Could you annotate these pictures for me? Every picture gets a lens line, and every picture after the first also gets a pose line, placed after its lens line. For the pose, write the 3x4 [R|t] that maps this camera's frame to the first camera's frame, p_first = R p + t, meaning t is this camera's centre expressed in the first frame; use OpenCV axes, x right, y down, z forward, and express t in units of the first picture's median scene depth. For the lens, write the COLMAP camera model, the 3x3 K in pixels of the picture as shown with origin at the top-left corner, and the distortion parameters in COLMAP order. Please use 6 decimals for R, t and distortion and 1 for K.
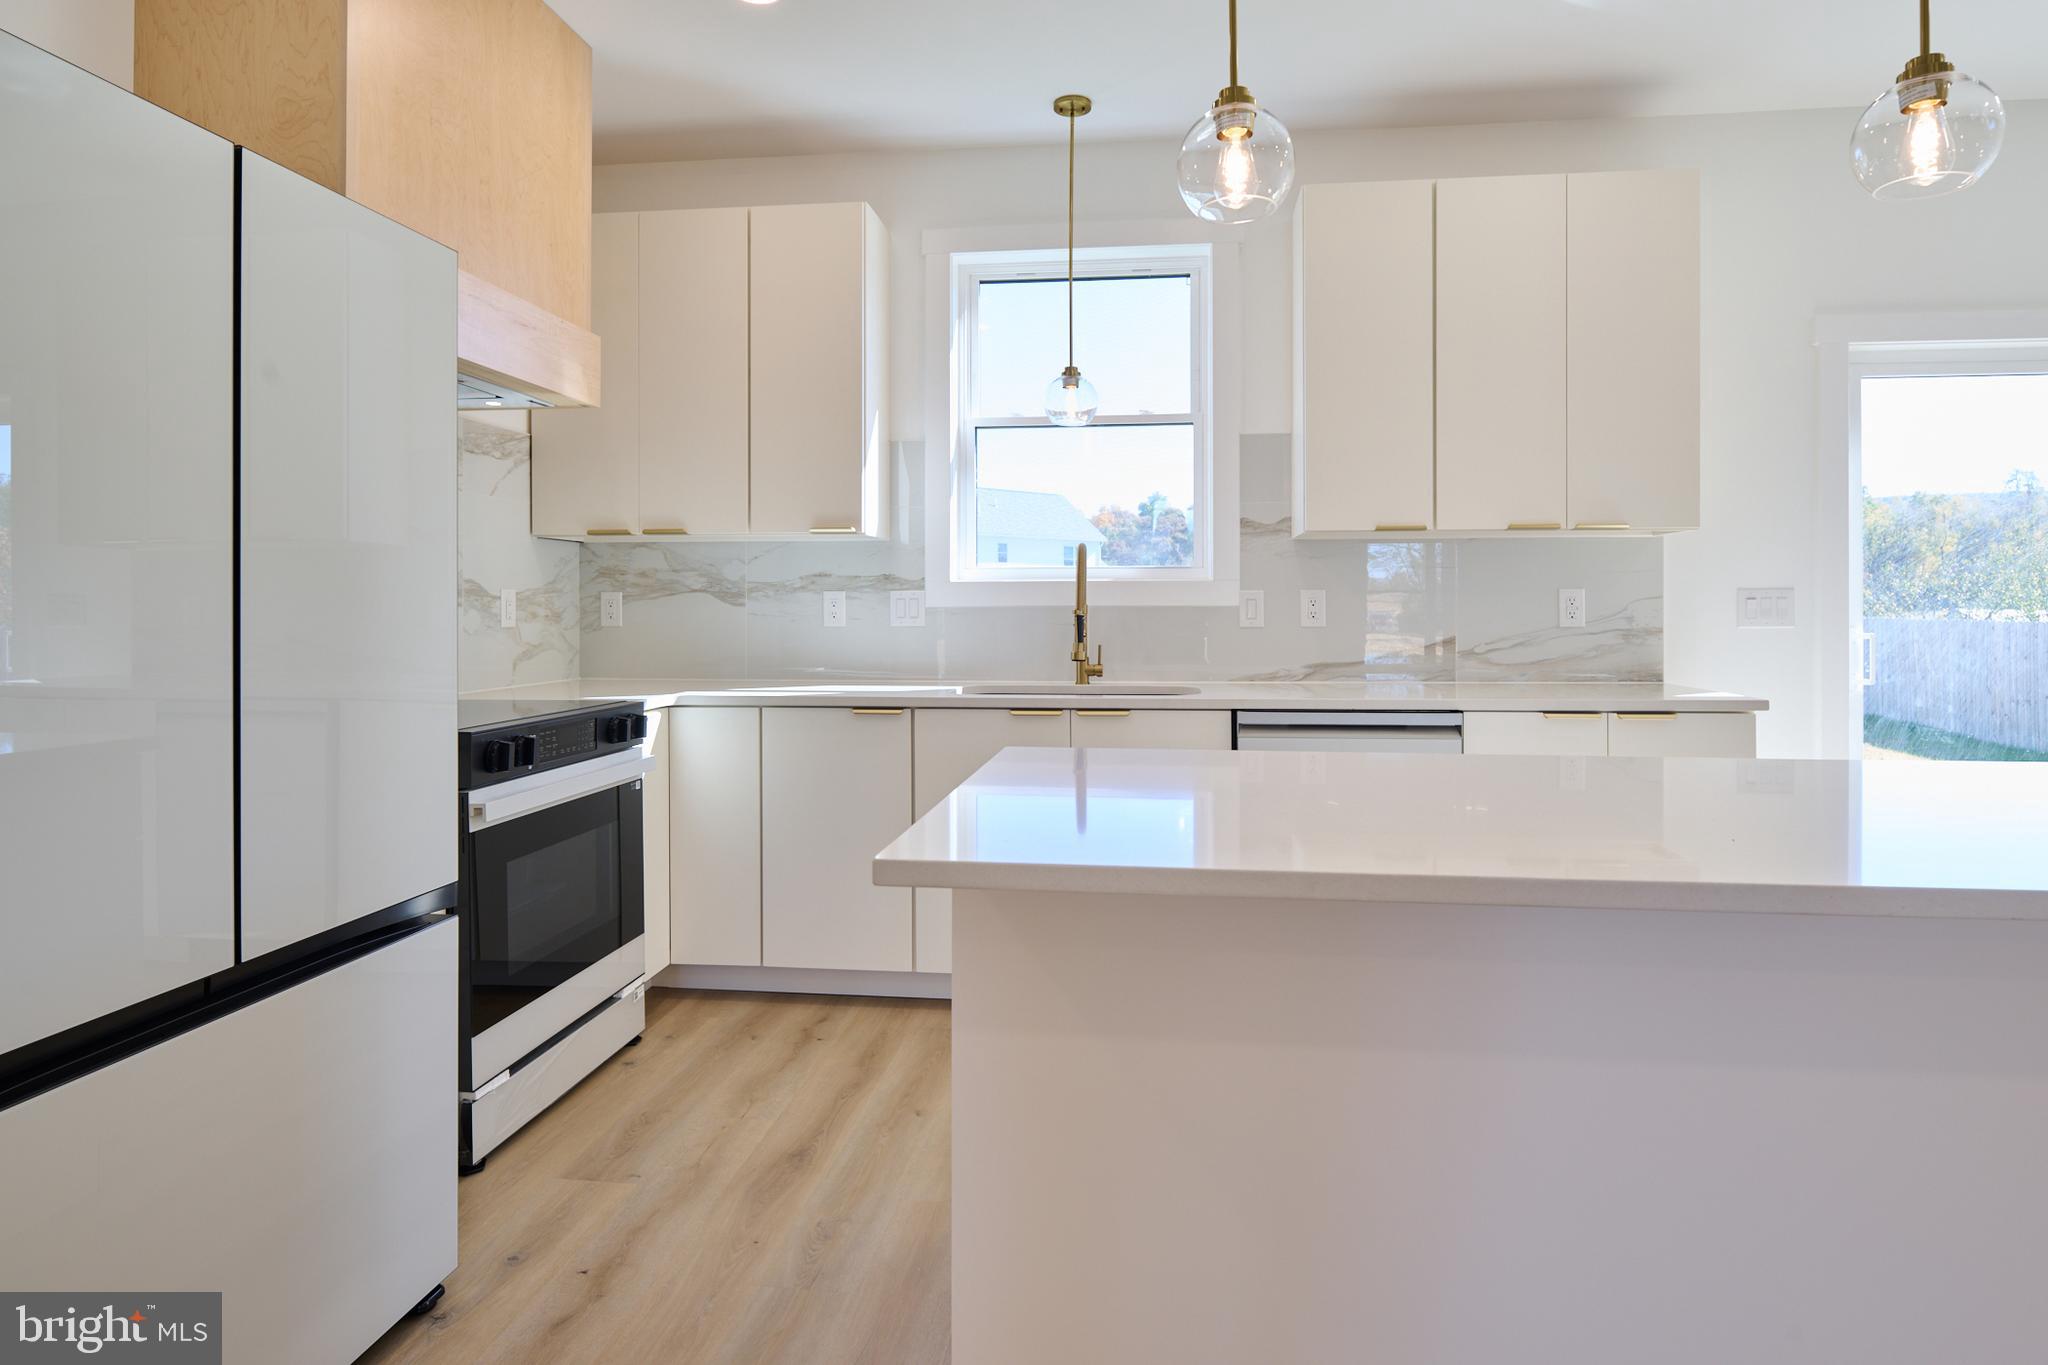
lens RADIAL K [[1125.2, 0, 1036.2], [0, 1125.2, 601.9], [0, 0, 1]] dist [-0.002321, -0.003339]
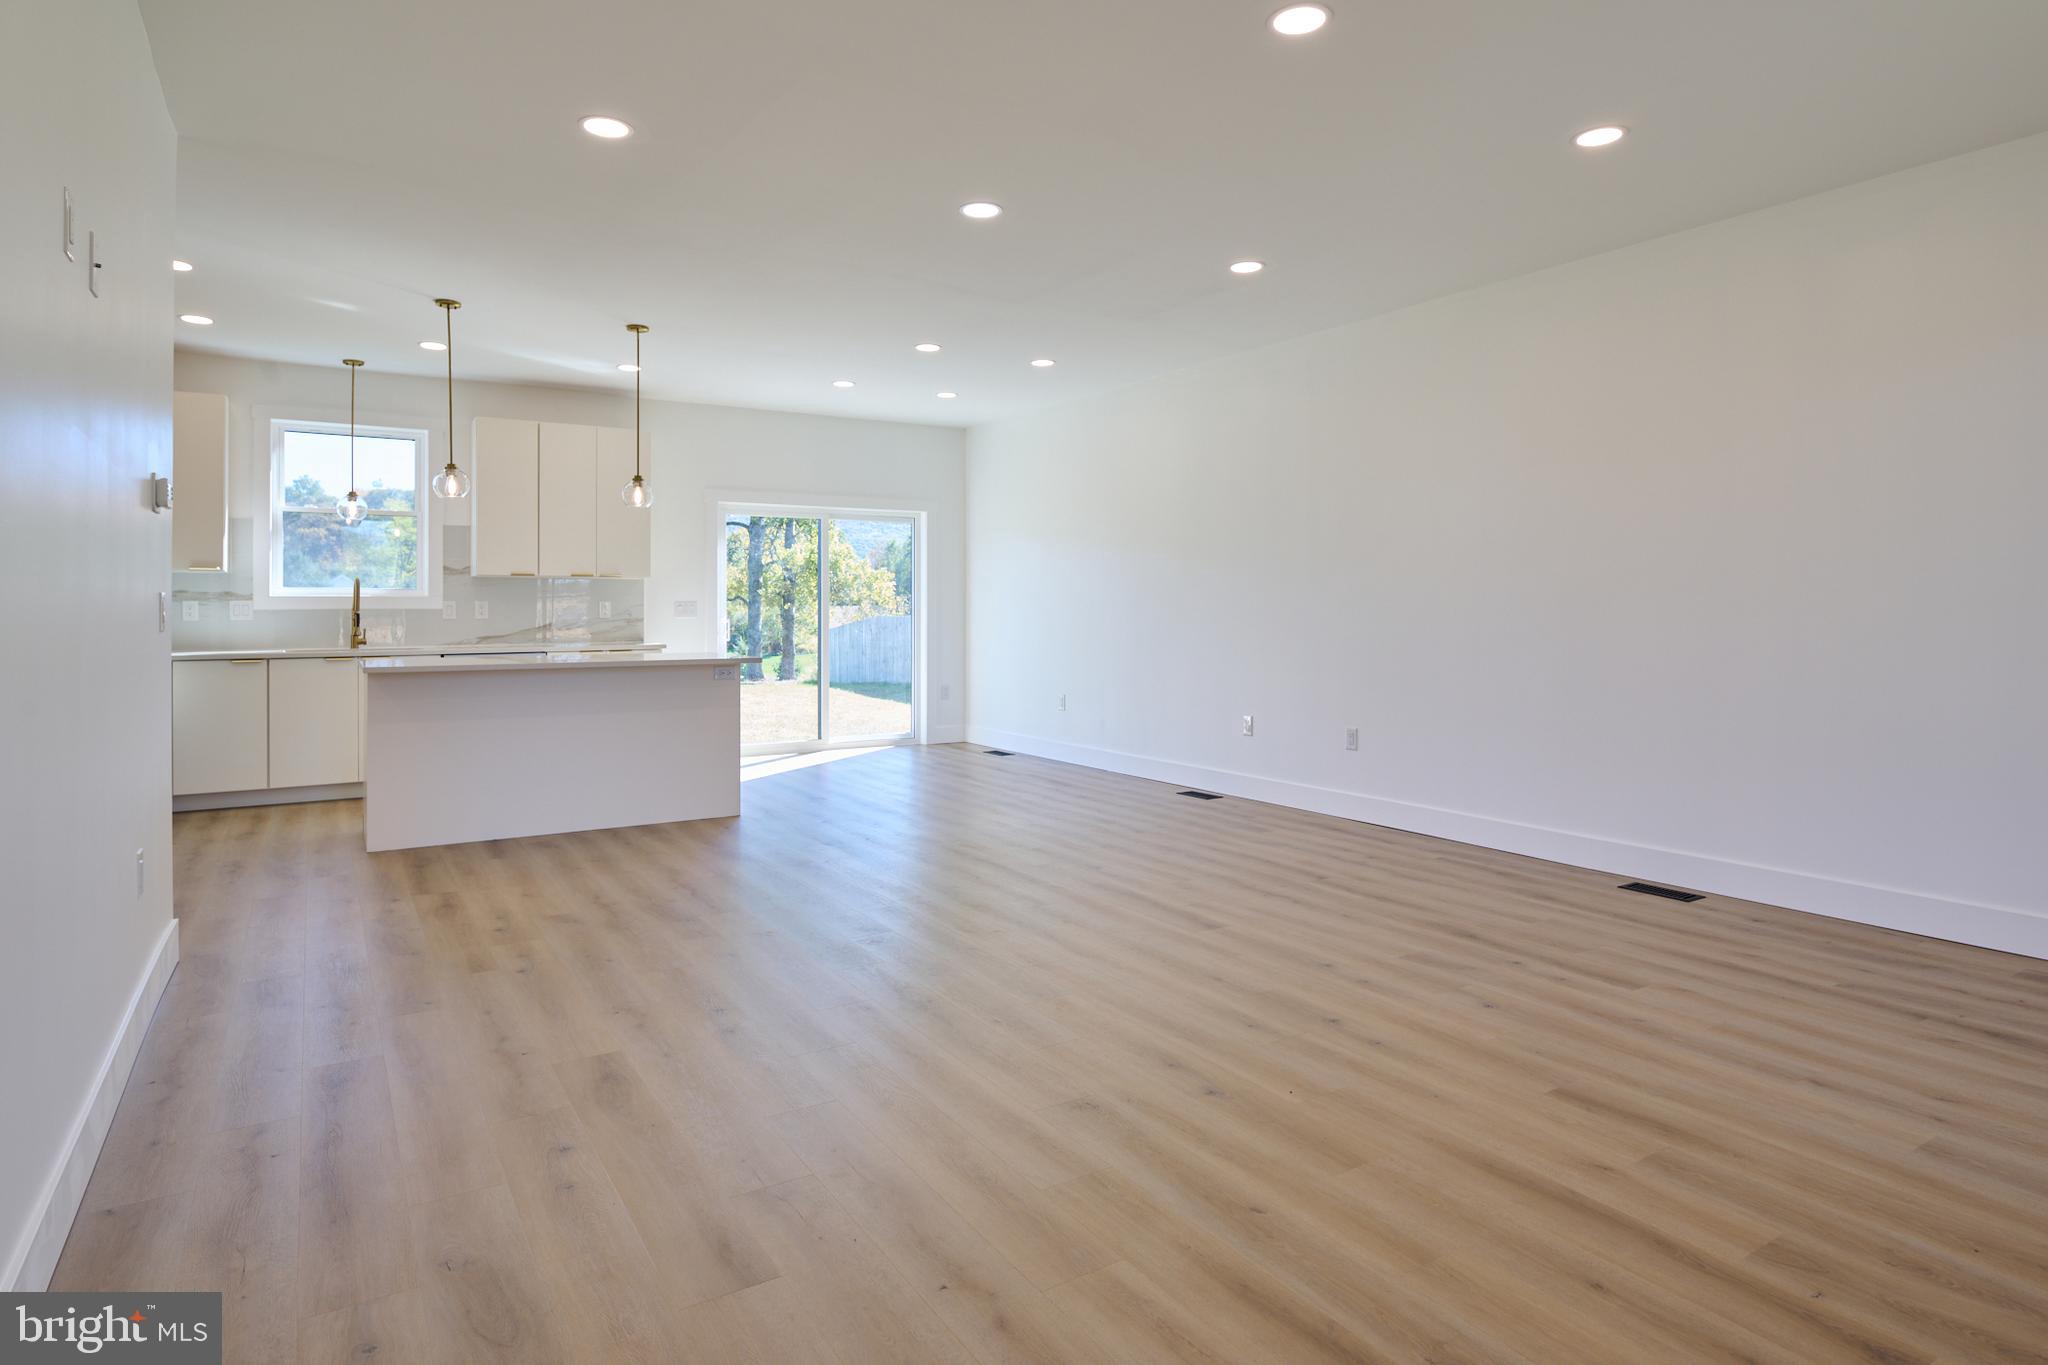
lens RADIAL K [[1125.2, 0, 1027.3], [0, 1125.2, 597.4], [0, 0, 1]] dist [-0.002321, -0.003339]
pose [[0.778439, 0.005760, 0.627694, -0.279648], [-0.001812, 0.999974, -0.006929, -0.005297], [-0.627718, 0.004256, 0.778429, -1.279512]]
